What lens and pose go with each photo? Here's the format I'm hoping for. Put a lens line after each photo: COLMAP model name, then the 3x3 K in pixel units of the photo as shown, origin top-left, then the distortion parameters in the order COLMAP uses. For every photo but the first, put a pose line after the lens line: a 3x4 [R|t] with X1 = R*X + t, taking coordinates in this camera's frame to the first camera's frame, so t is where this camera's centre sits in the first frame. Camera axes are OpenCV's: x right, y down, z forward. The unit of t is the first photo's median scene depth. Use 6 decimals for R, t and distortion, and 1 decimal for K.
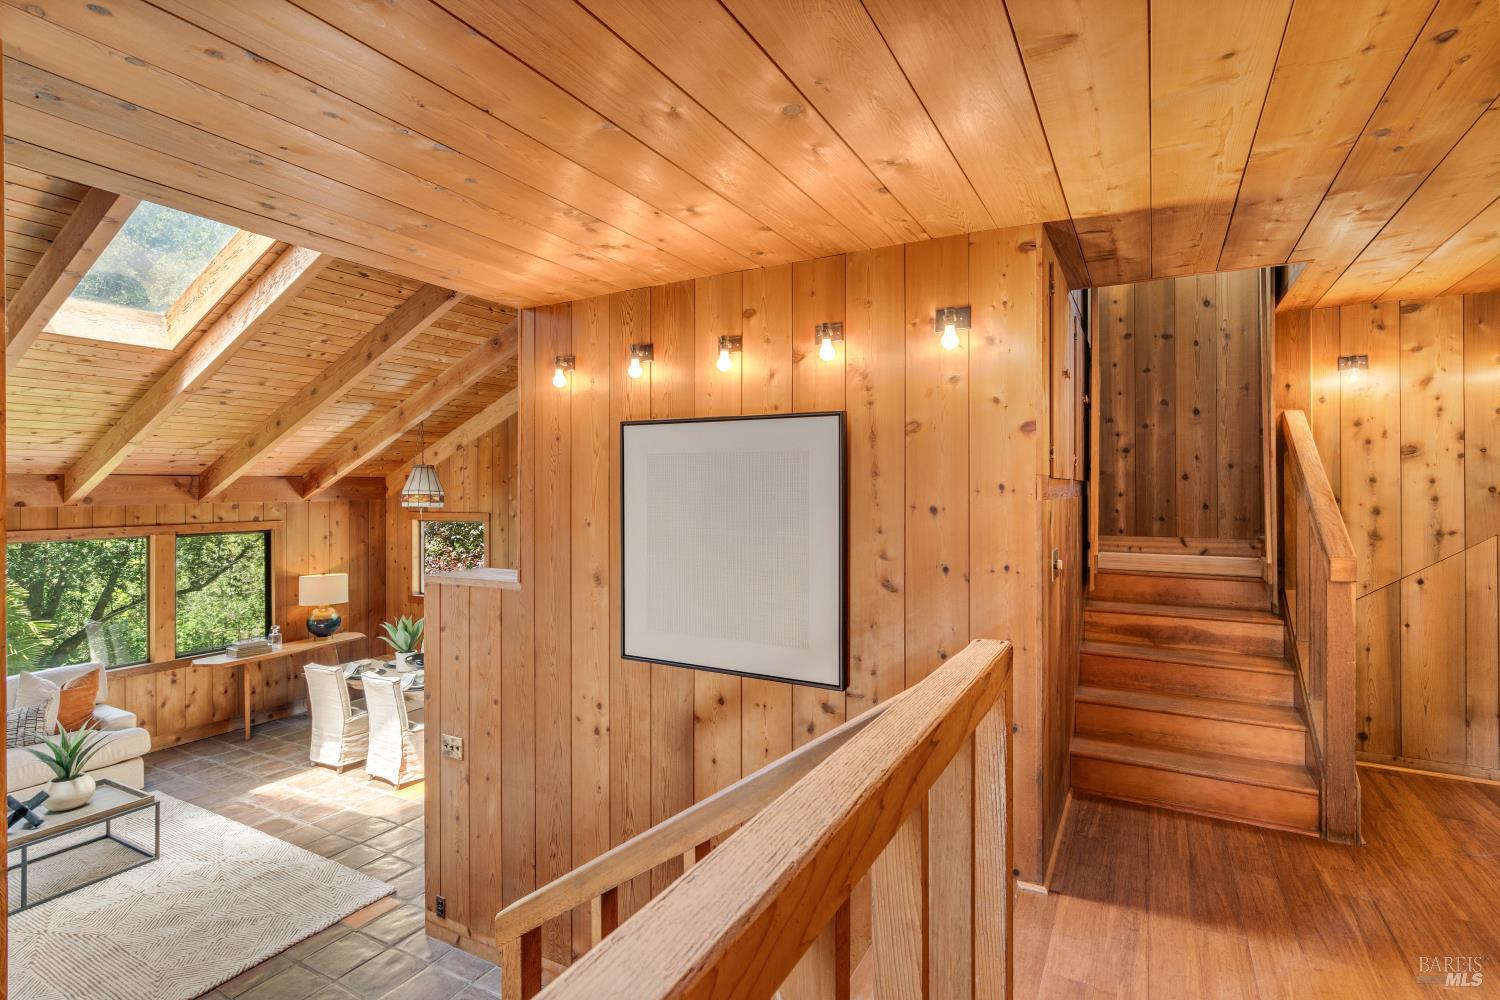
lens RADIAL K [[722.4, 0, 755.7], [0, 722.4, 490.4], [0, 0, 1]] dist [0.003780, -0.000214]
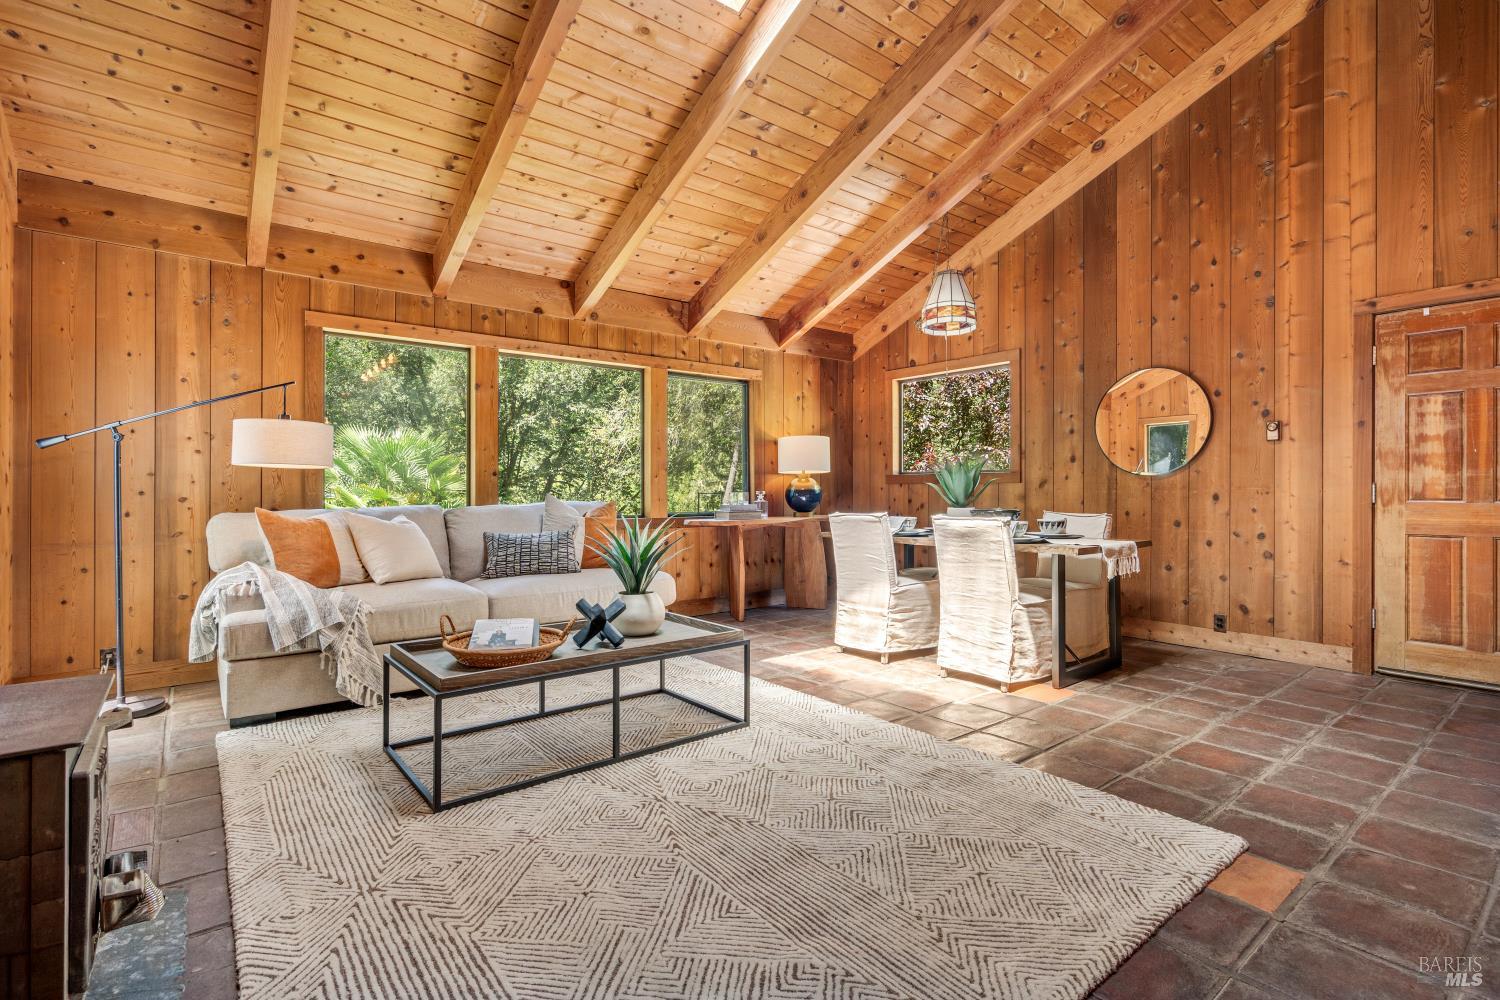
lens RADIAL K [[707.3, 0, 742.3], [0, 707.3, 494.0], [0, 0, 1]] dist [0.004364, -0.000190]
pose [[0.919754, 0.007888, -0.392416, -0.389106], [-0.006736, 0.999968, 0.004314, 0.197652], [0.392437, -0.001324, 0.919778, 0.270771]]
